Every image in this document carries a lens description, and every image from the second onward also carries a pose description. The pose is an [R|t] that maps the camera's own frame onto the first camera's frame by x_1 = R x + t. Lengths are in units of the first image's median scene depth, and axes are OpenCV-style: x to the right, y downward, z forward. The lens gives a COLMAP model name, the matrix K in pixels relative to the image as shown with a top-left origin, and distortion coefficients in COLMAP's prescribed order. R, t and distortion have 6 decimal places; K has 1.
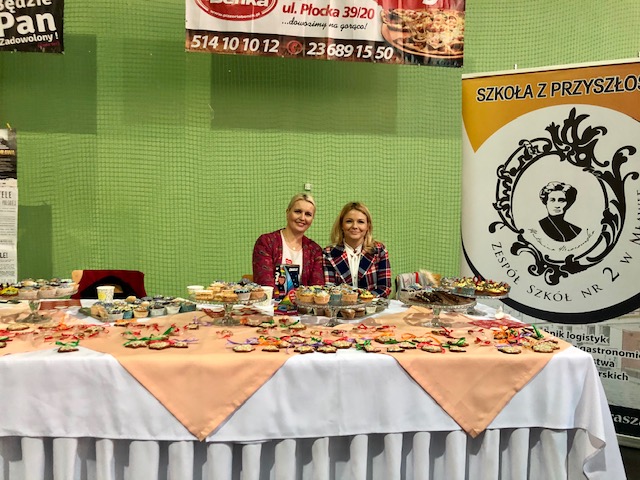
lens RADIAL K [[523.5, 0, 320.1], [0, 523.5, 241.3], [0, 0, 1]] dist [-0.007486, -0.008068]
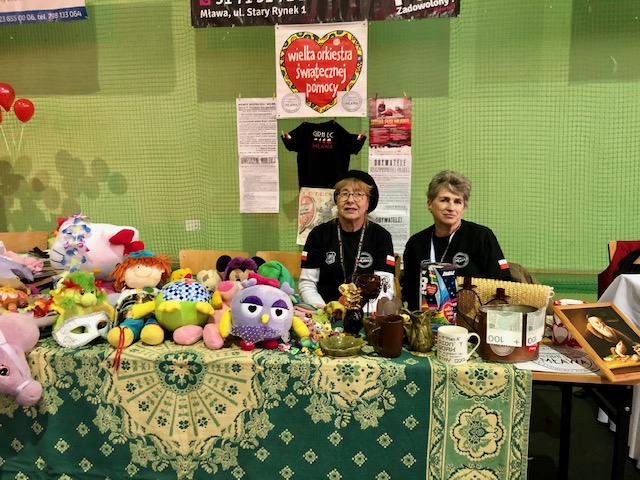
lens RADIAL K [[523.5, 0, 320.1], [0, 523.5, 238.9], [0, 0, 1]] dist [-0.007486, -0.008068]
pose [[0.964729, 0.002099, -0.263236, -0.482544], [0.020453, 0.996348, 0.082902, -0.026700], [0.262448, -0.085362, 0.961163, -0.057054]]
